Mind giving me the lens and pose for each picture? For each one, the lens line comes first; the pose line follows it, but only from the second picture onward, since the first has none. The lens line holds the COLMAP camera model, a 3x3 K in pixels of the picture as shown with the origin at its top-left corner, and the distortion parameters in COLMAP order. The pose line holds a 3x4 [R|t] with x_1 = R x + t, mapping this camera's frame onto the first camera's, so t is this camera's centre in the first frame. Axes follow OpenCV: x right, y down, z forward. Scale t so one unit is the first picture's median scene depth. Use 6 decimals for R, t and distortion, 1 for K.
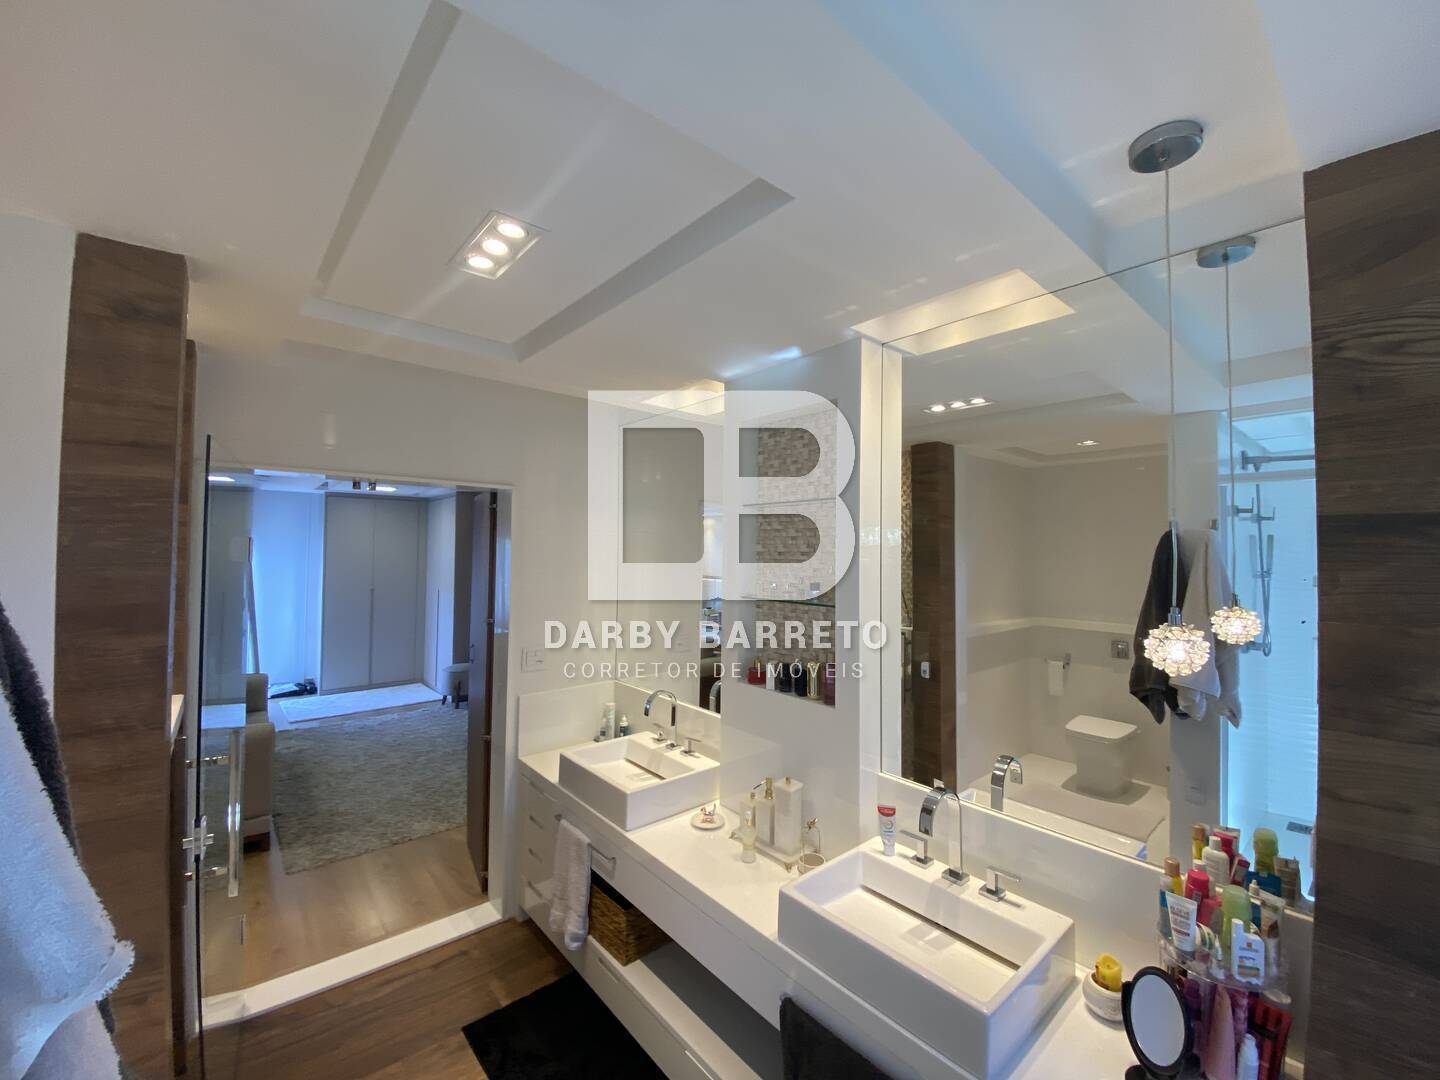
lens RADIAL K [[584.3, 0, 720.3], [0, 584.3, 540.9], [0, 0, 1]] dist [0.042541, -0.025997]
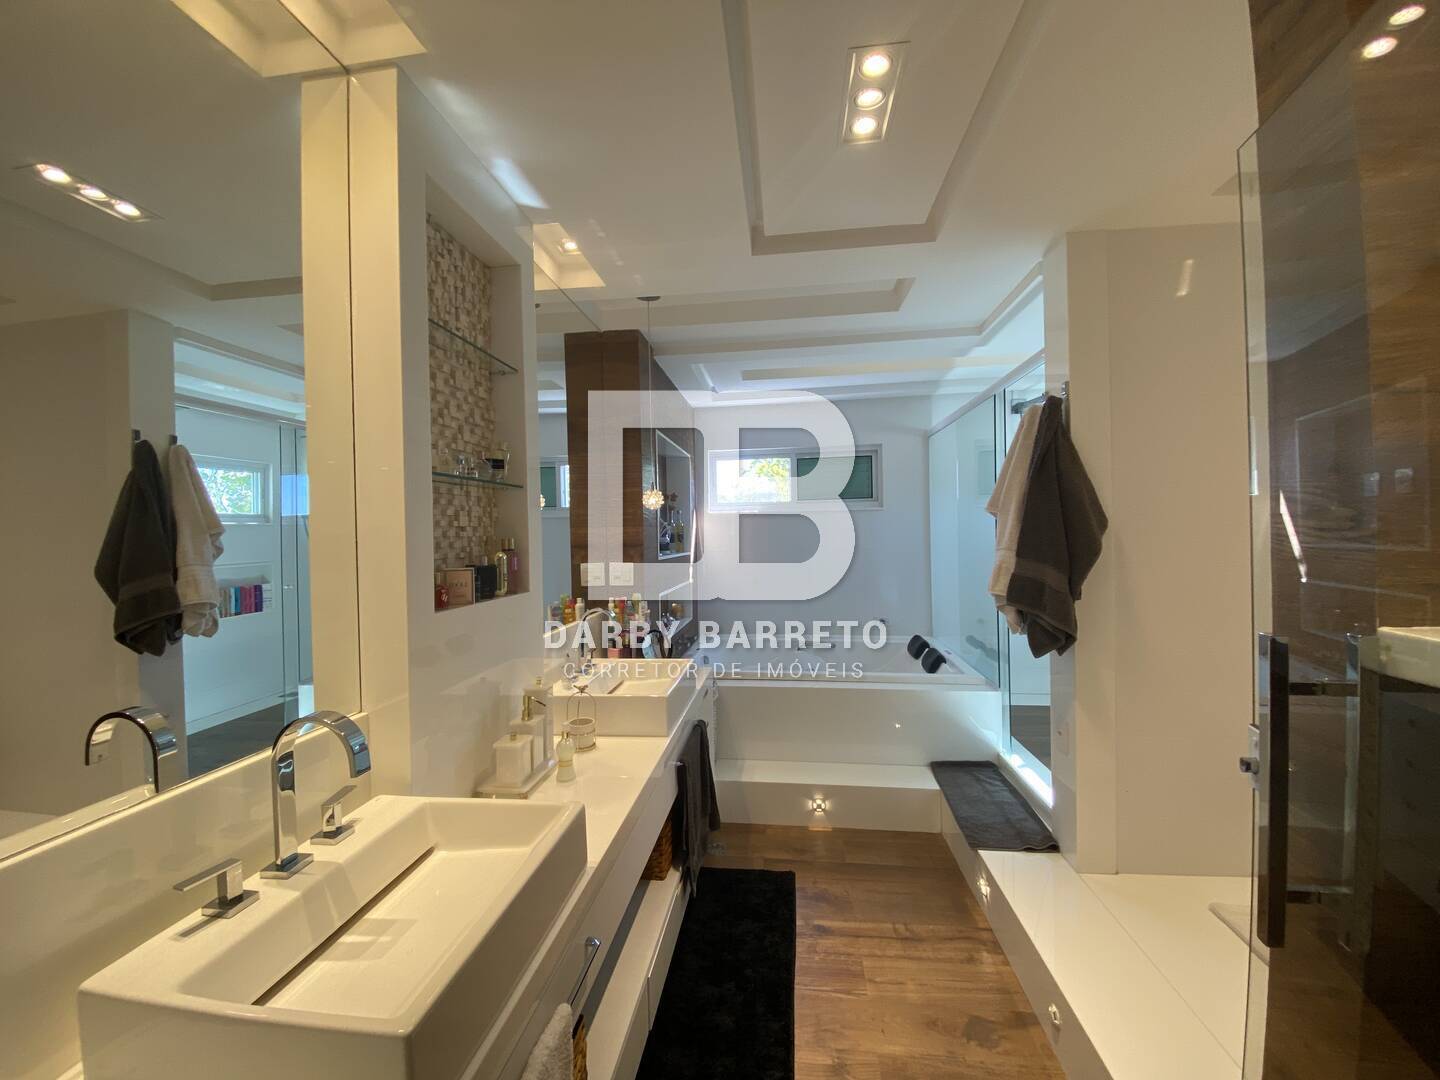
lens RADIAL K [[584.3, 0, 720.3], [0, 584.3, 540.9], [0, 0, 1]] dist [0.042541, -0.025997]
pose [[-0.671338, 0.017723, 0.740939, -0.553964], [0.019727, 0.999787, -0.006041, 0.167035], [-0.740888, 0.010561, -0.671545, 1.093193]]
